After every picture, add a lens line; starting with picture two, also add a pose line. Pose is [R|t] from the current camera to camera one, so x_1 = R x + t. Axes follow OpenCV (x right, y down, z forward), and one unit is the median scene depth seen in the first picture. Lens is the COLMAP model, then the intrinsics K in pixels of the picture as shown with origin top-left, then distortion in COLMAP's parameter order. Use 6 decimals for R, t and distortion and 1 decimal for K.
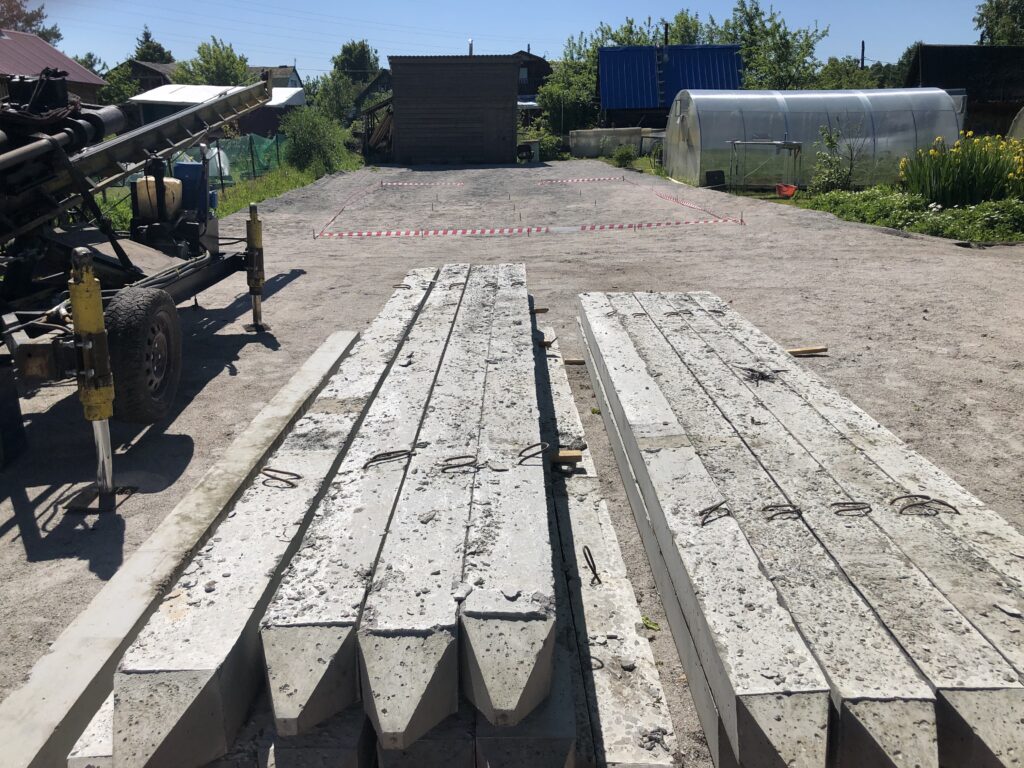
lens RADIAL K [[826.9, 0, 512.0], [0, 826.9, 384.0], [0, 0, 1]] dist [0.005708, -0.001740]
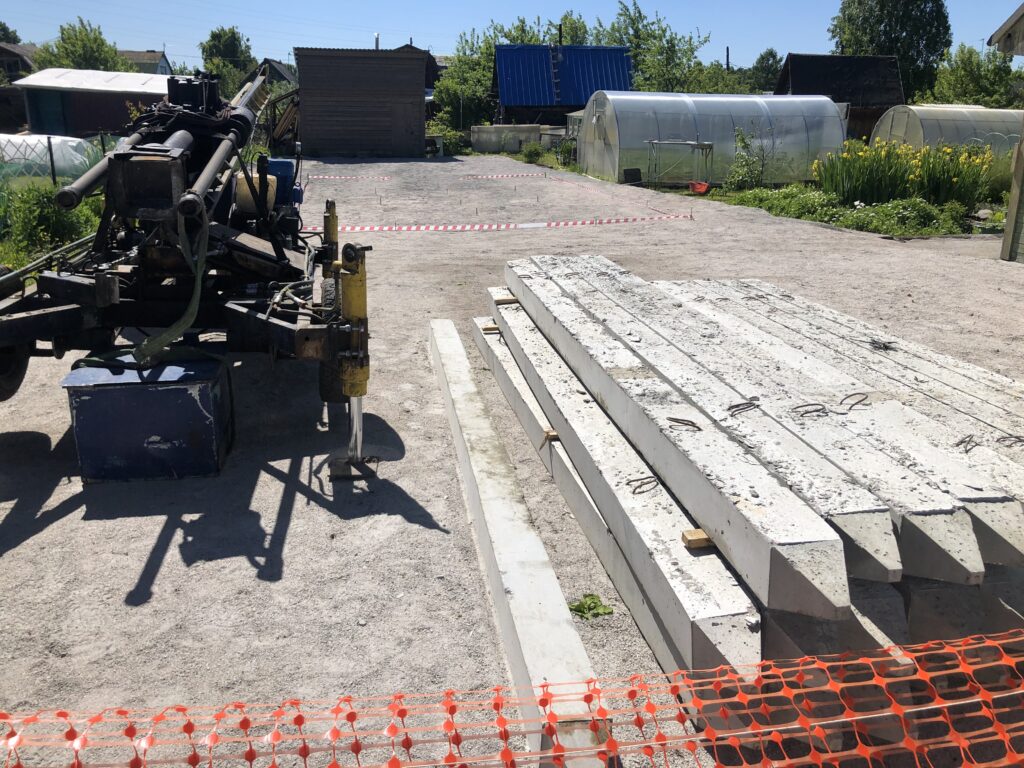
lens RADIAL K [[820.2, 0, 512.0], [0, 820.2, 384.0], [0, 0, 1]] dist [0.007268, -0.003410]
pose [[0.988735, -0.025979, 0.147405, -0.058287], [0.024622, 0.999636, 0.011026, 0.002554], [-0.147638, -0.007273, 0.989015, -0.016057]]
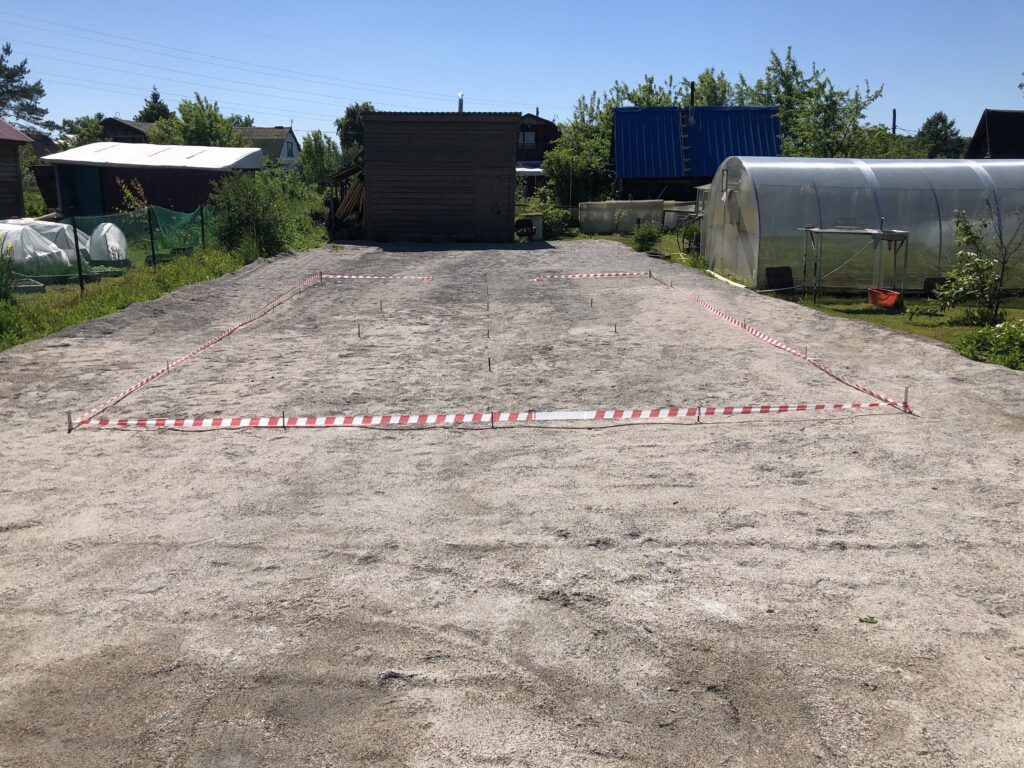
lens RADIAL K [[839.0, 0, 515.2], [0, 839.0, 402.3], [0, 0, 1]] dist [0.012296, -0.001132]
pose [[0.999873, 0.015109, -0.005094, 0.017885], [-0.015369, 0.998335, -0.055589, -0.080521], [0.004245, 0.055660, 0.998441, 0.230972]]
